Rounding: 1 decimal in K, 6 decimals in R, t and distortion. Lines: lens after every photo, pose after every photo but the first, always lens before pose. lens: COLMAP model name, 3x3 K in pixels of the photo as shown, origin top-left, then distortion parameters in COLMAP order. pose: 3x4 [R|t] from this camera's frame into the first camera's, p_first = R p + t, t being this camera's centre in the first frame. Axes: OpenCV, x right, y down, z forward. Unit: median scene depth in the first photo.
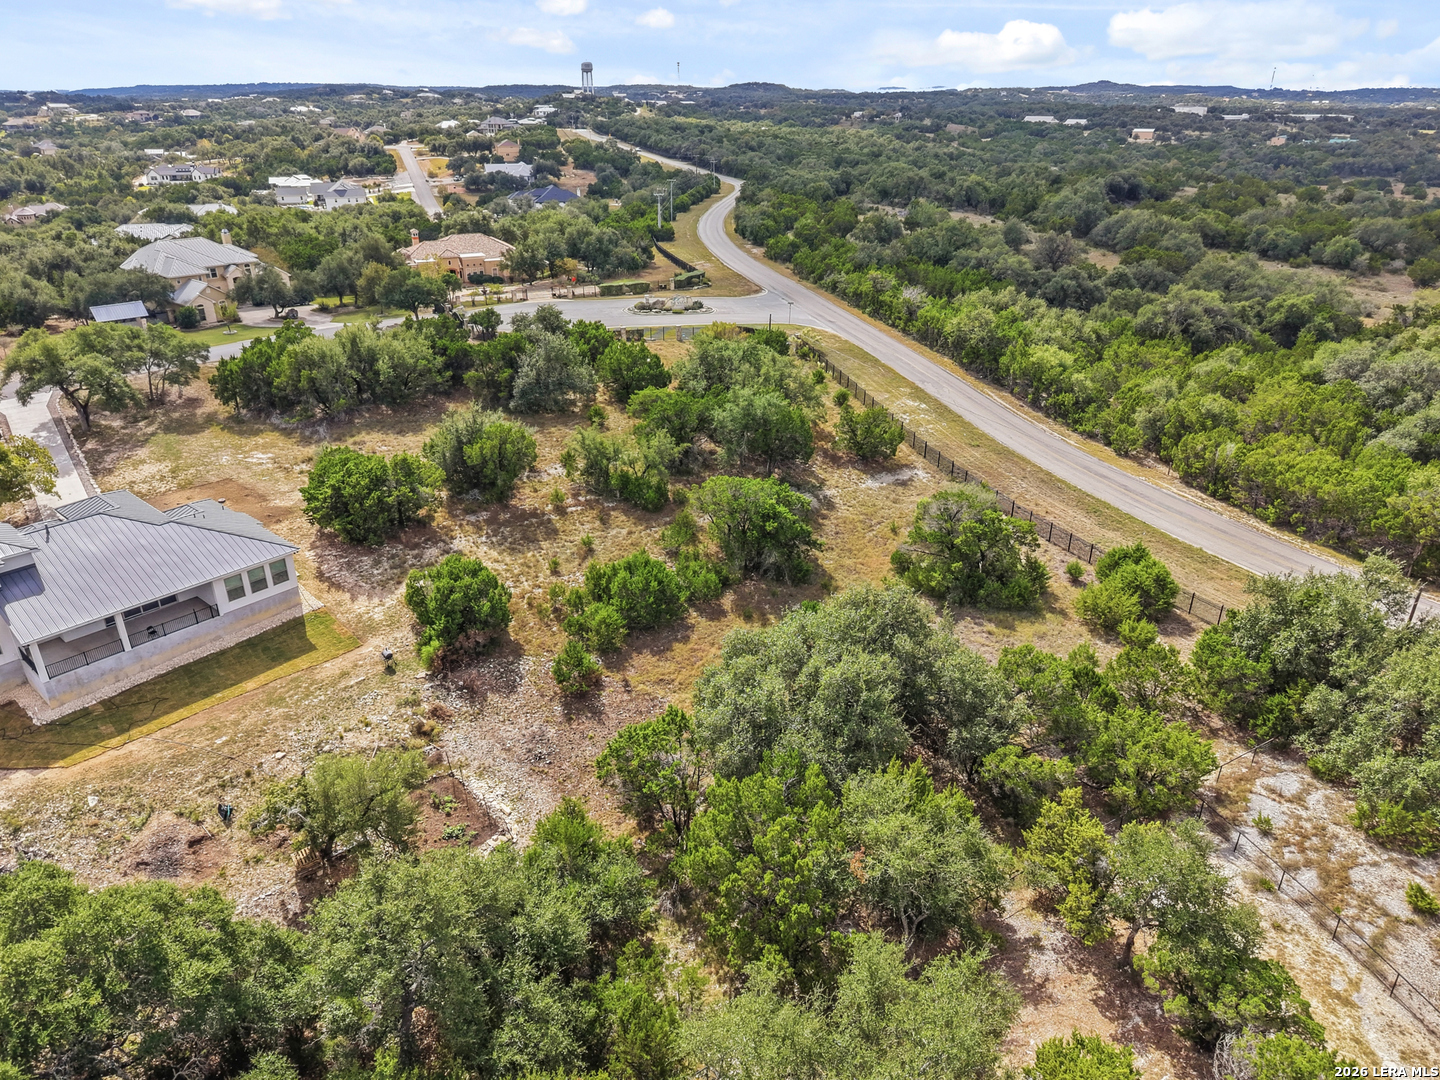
lens RADIAL K [[958.8, 0, 715.8], [0, 958.8, 536.1], [0, 0, 1]] dist [0.014831, -0.001587]
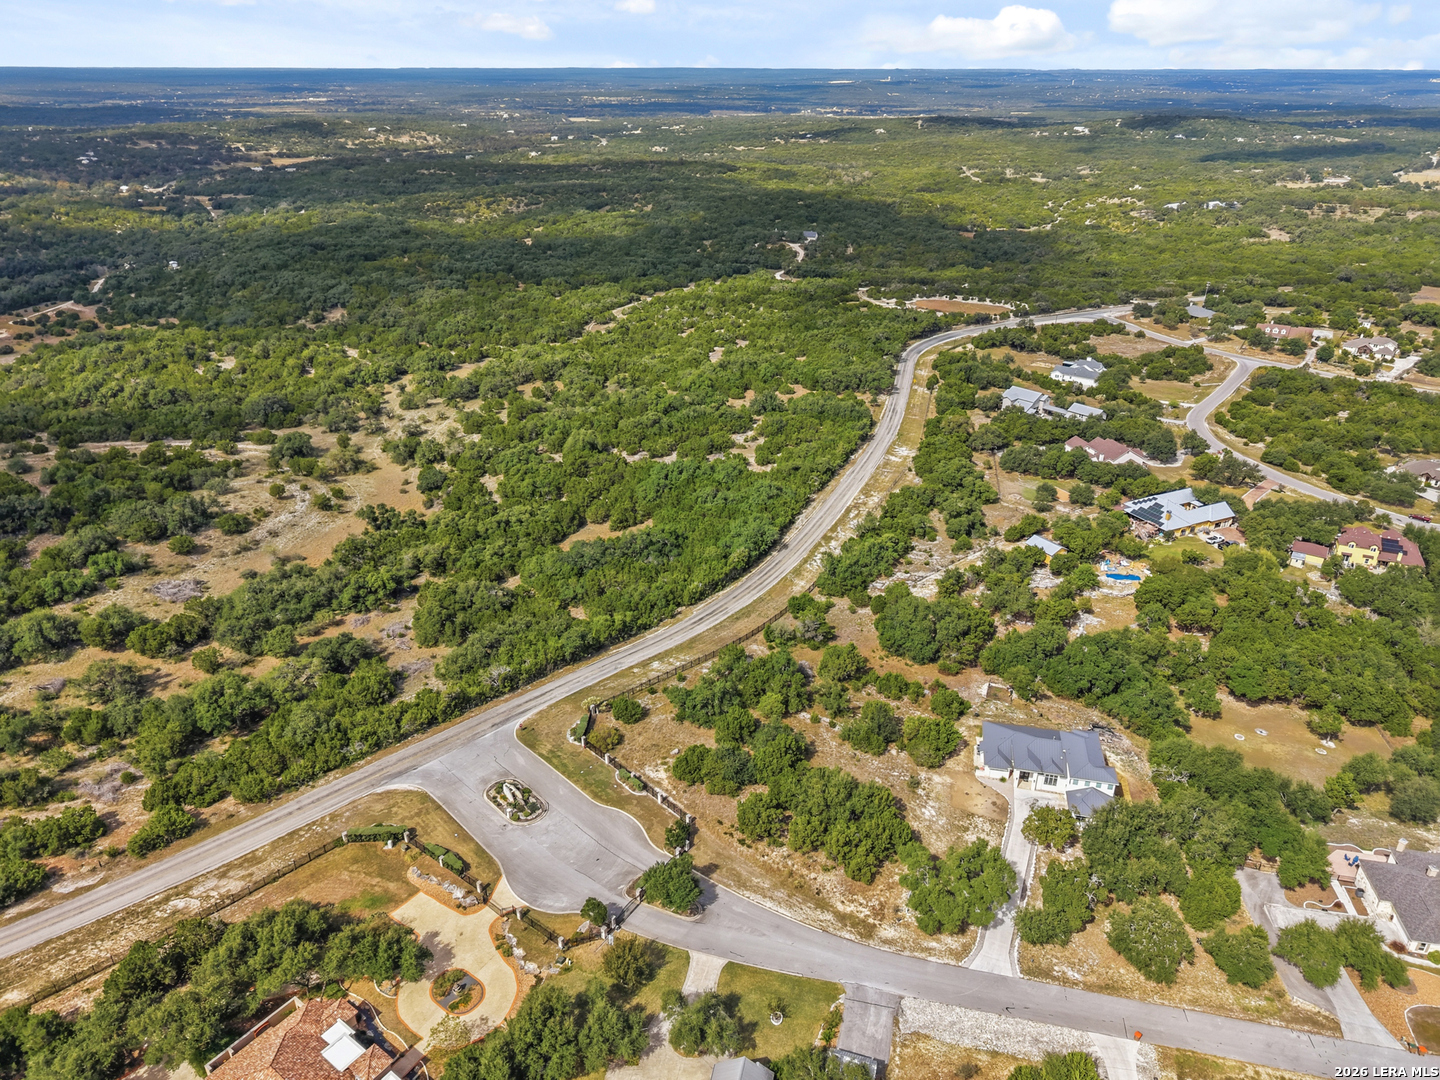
lens RADIAL K [[963.4, 0, 724.5], [0, 963.4, 548.8], [0, 0, 1]] dist [0.029230, 0.000284]
pose [[-0.479794, -0.396533, 0.782662, -1.714669], [0.369509, 0.717752, 0.590166, -1.875941], [-0.795777, 0.572359, -0.197850, 1.545943]]
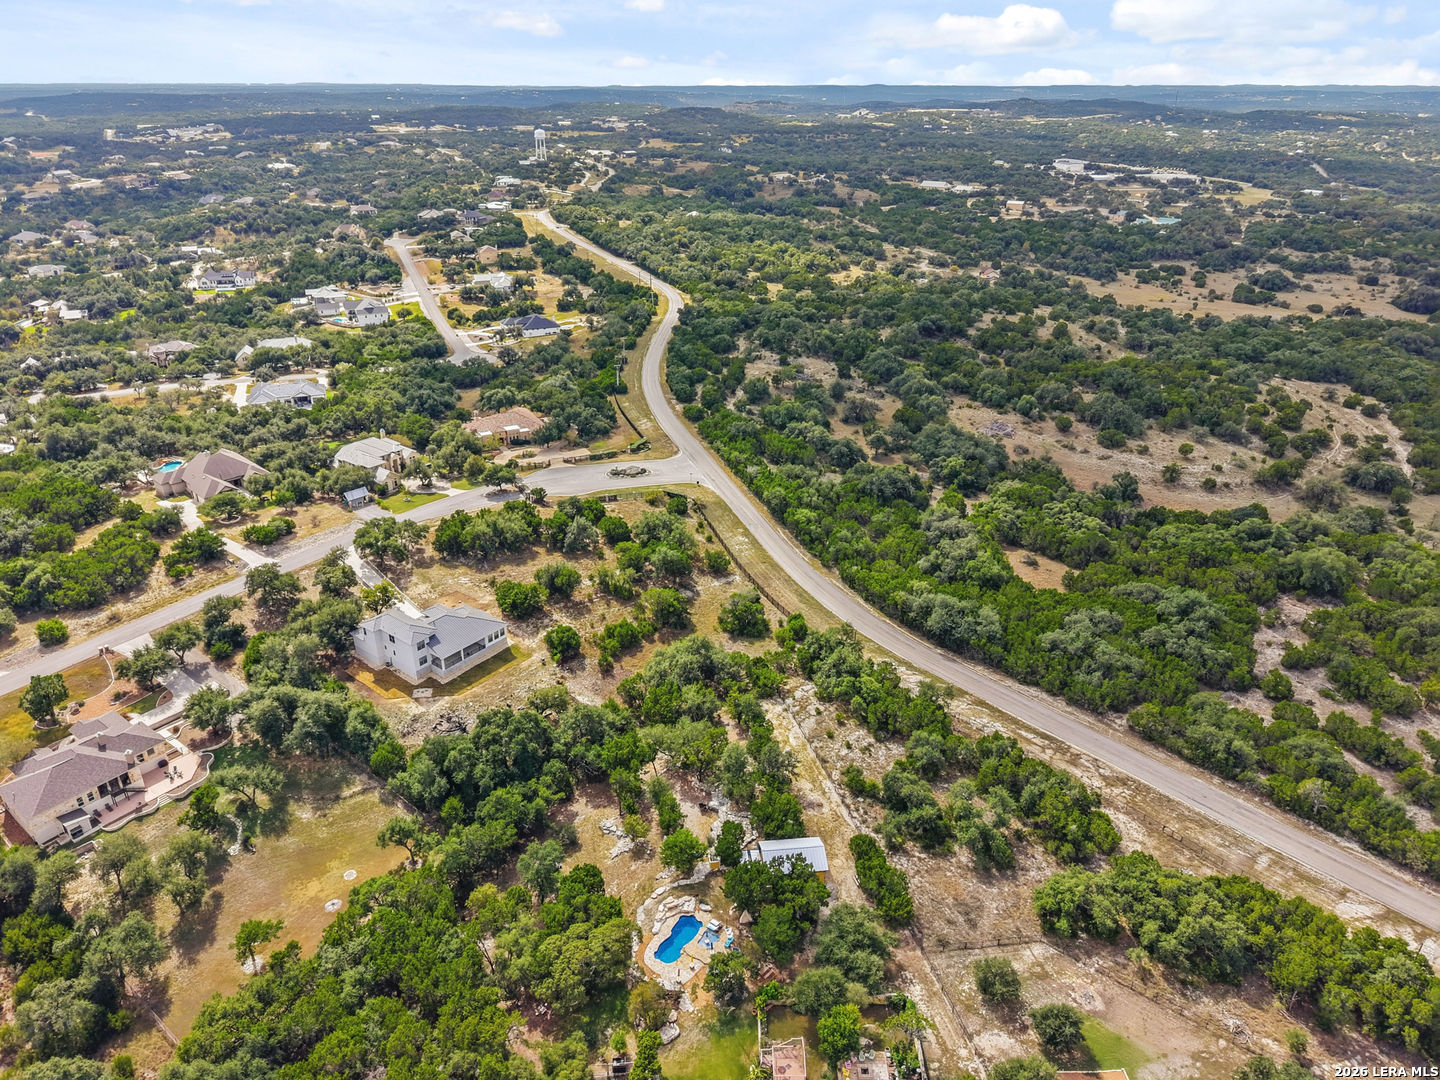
lens RADIAL K [[963.1, 0, 722.2], [0, 963.1, 538.1], [0, 0, 1]] dist [0.026947, -0.032443]
pose [[0.998135, -0.021597, 0.057098, 0.045551], [0.021163, 0.999742, 0.008192, -0.214434], [-0.057260, -0.006969, 0.998335, -1.631701]]
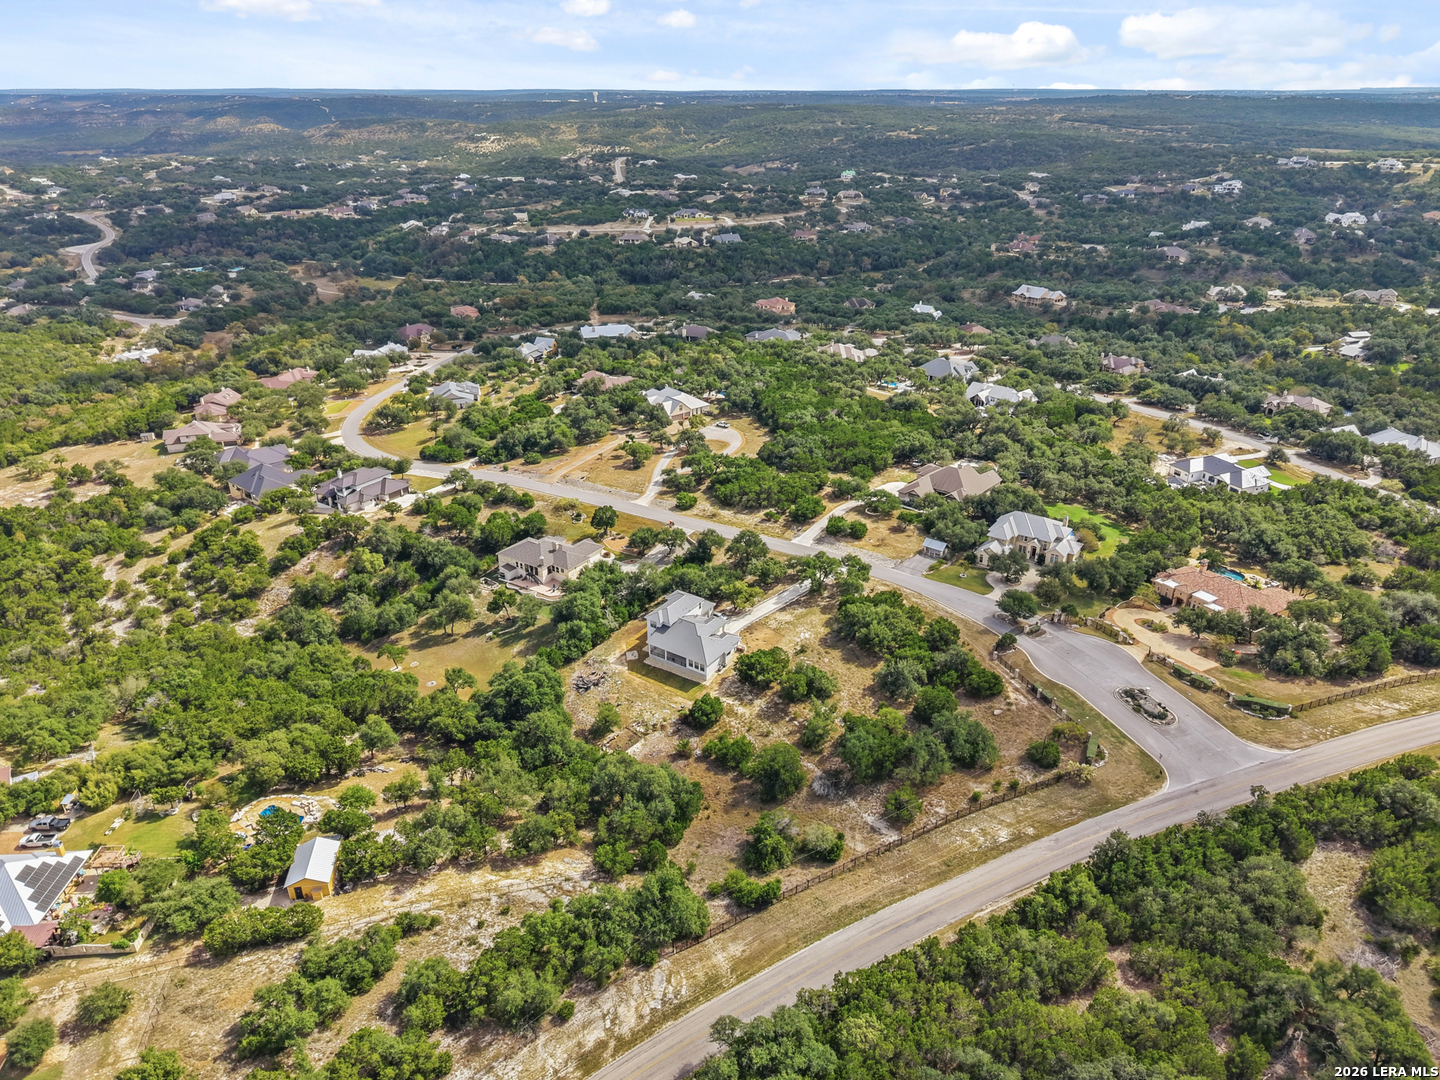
lens RADIAL K [[963.1, 0, 722.2], [0, 963.1, 538.1], [0, 0, 1]] dist [0.026947, -0.032443]
pose [[0.106595, 0.429995, -0.896517, 1.771650], [-0.419582, 0.836894, 0.351510, -1.176159], [0.901437, 0.338693, 0.269627, 0.067448]]
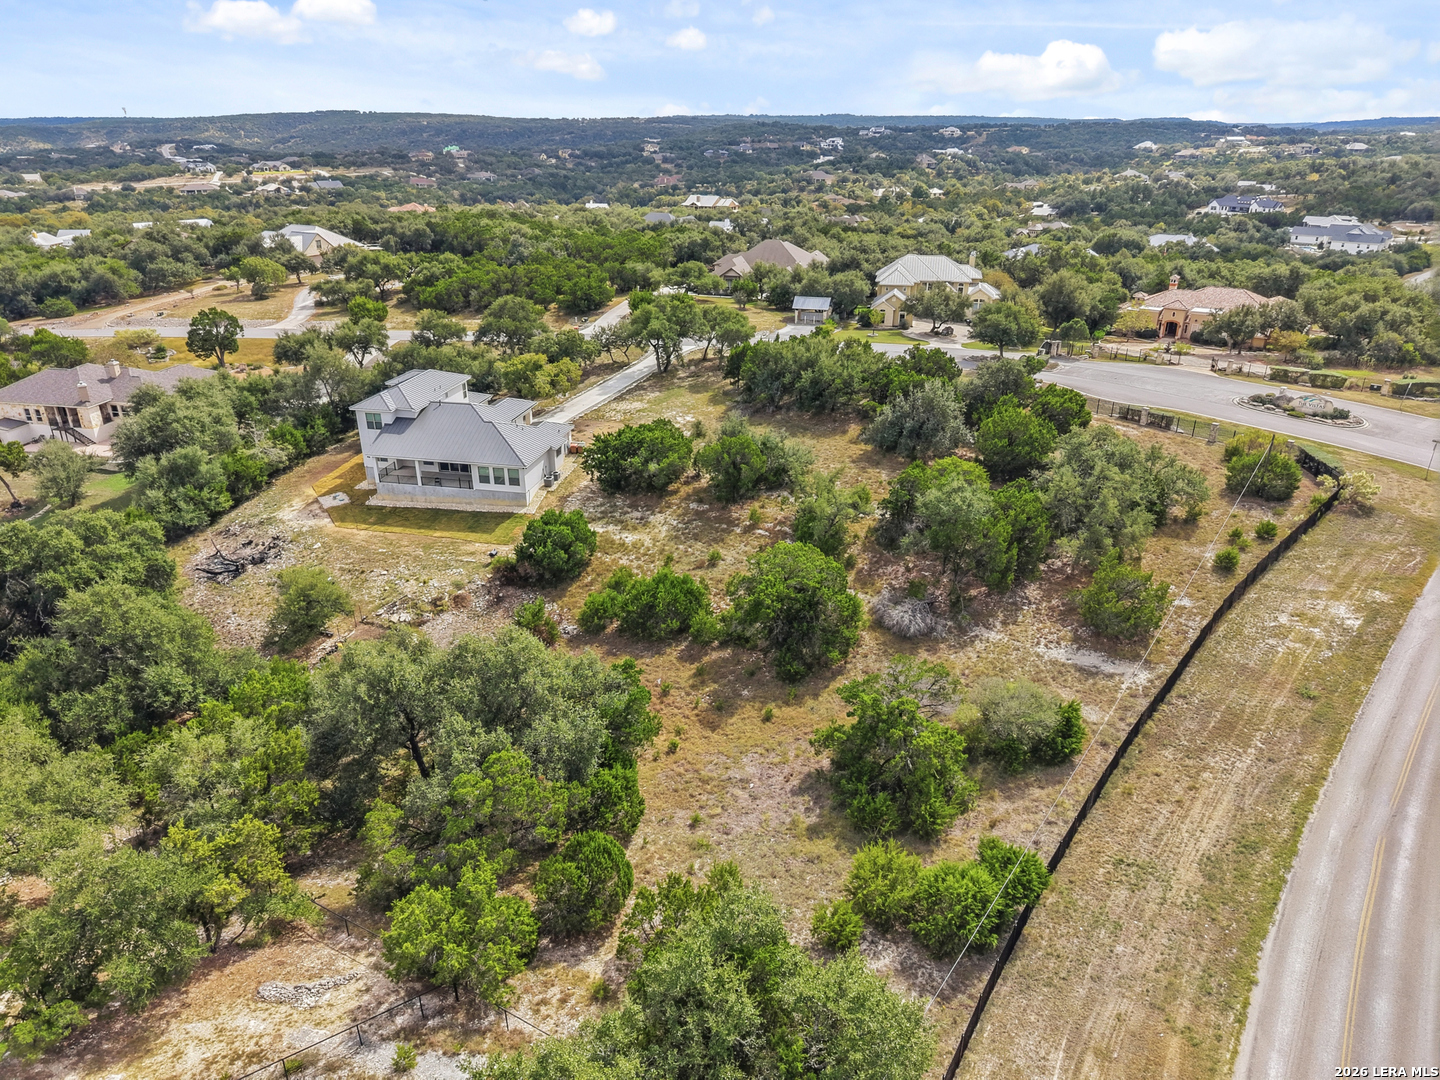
lens RADIAL K [[963.1, 0, 722.2], [0, 963.1, 538.1], [0, 0, 1]] dist [0.026947, -0.032443]
pose [[0.484555, 0.345773, -0.803522, 0.693075], [-0.367155, 0.914126, 0.171960, -0.191518], [0.793980, 0.211693, 0.569897, 0.382503]]
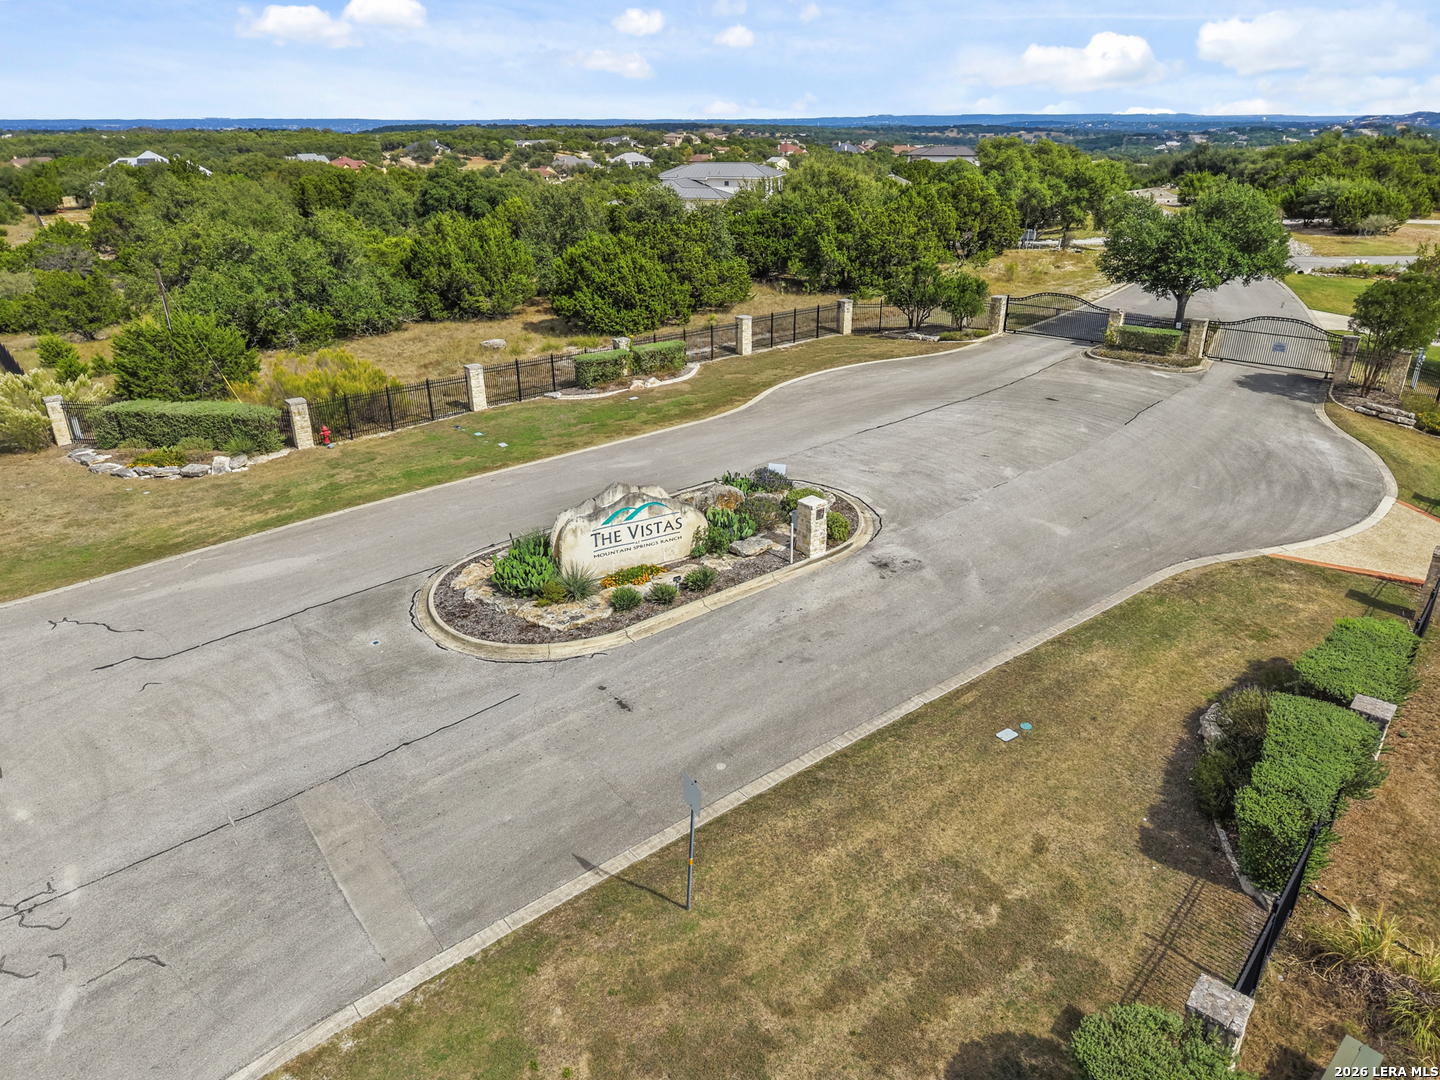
lens RADIAL K [[980.8, 0, 721.8], [0, 980.8, 541.5], [0, 0, 1]] dist [0.028161, -0.033054]
pose [[-0.915562, 0.166708, -0.365997, 0.021744], [-0.163908, 0.676363, 0.718100, -0.681080], [0.367260, 0.717455, -0.591928, 2.011686]]
